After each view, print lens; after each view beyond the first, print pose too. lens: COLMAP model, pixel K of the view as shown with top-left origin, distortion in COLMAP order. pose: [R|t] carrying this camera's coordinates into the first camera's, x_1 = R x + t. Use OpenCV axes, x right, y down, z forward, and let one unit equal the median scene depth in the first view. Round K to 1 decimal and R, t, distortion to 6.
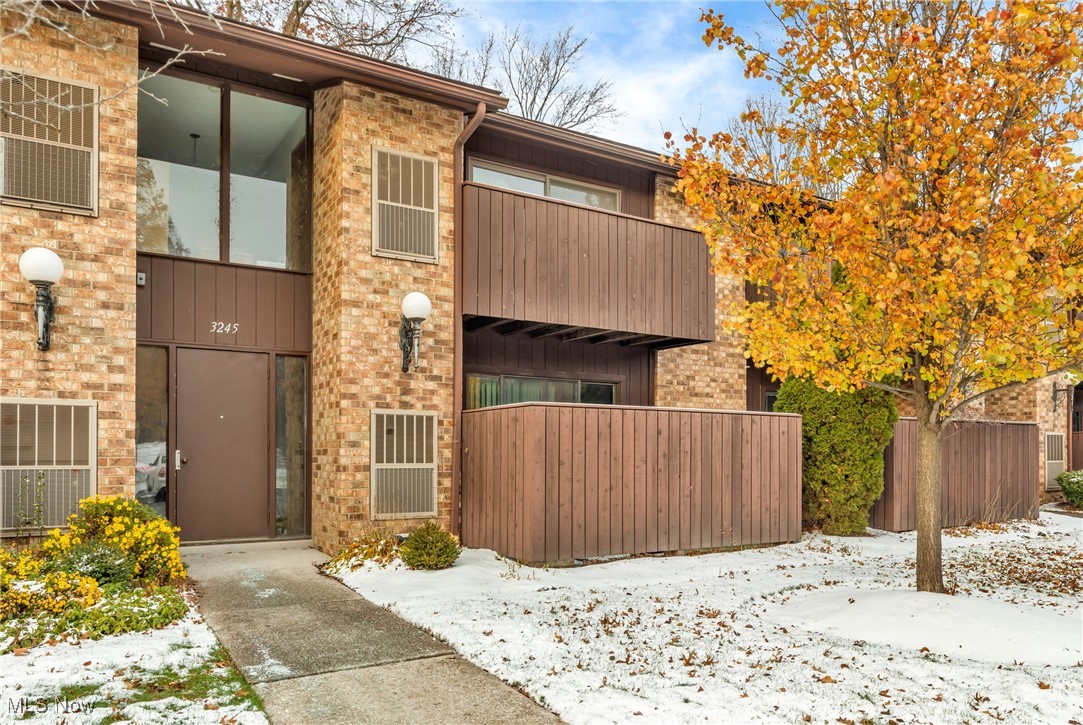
lens RADIAL K [[778.5, 0, 563.9], [0, 778.5, 444.6], [0, 0, 1]] dist [-0.002571, -0.002216]
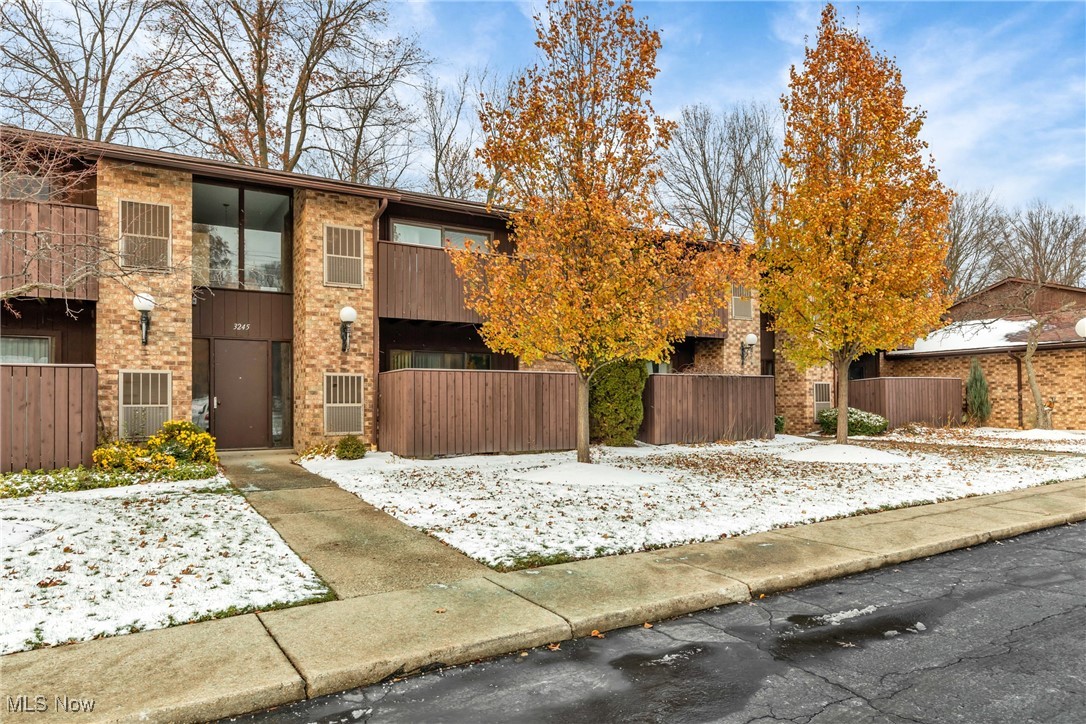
lens RADIAL K [[685.0, 0, 545.1], [0, 685.0, 390.7], [0, 0, 1]] dist [-0.000396, -0.000134]
pose [[0.999697, -0.008880, -0.022979, 0.289404], [0.008704, 0.999932, -0.007726, 0.011306], [0.023046, 0.007524, 0.999706, -0.539976]]
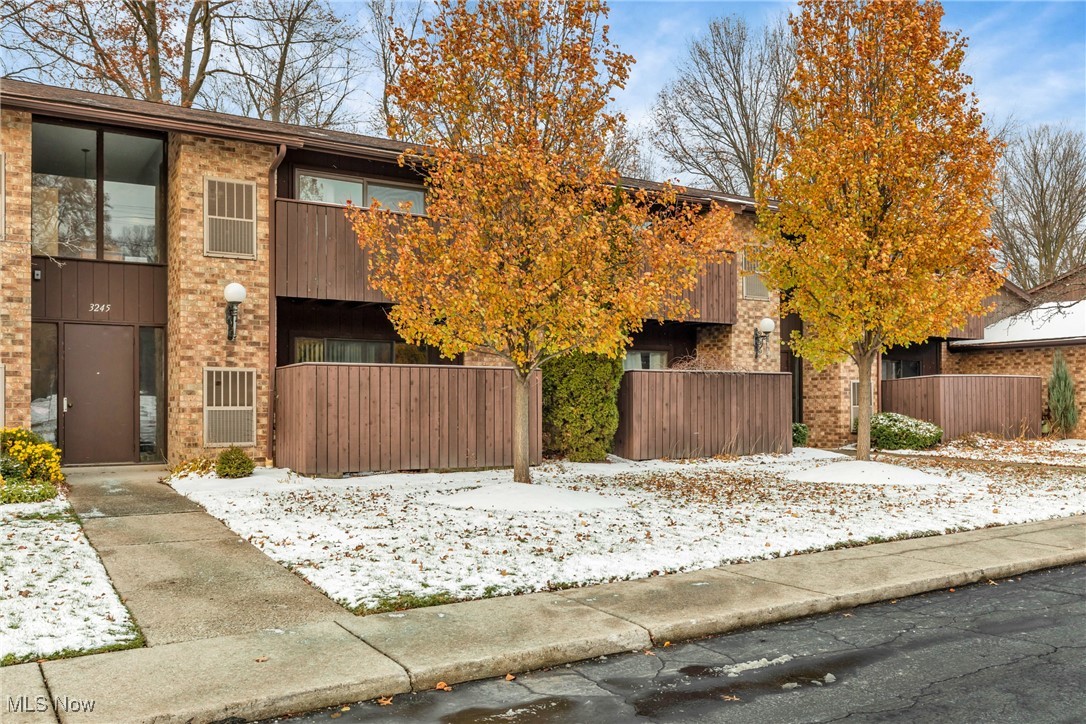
lens RADIAL K [[899.9, 0, 544.5], [0, 899.9, 392.0], [0, 0, 1]] dist [0.001455, 0.001973]
pose [[0.999845, -0.005137, -0.016869, 0.383726], [0.005071, 0.999979, -0.003968, 0.007835], [0.016890, 0.003882, 0.999850, -0.586635]]
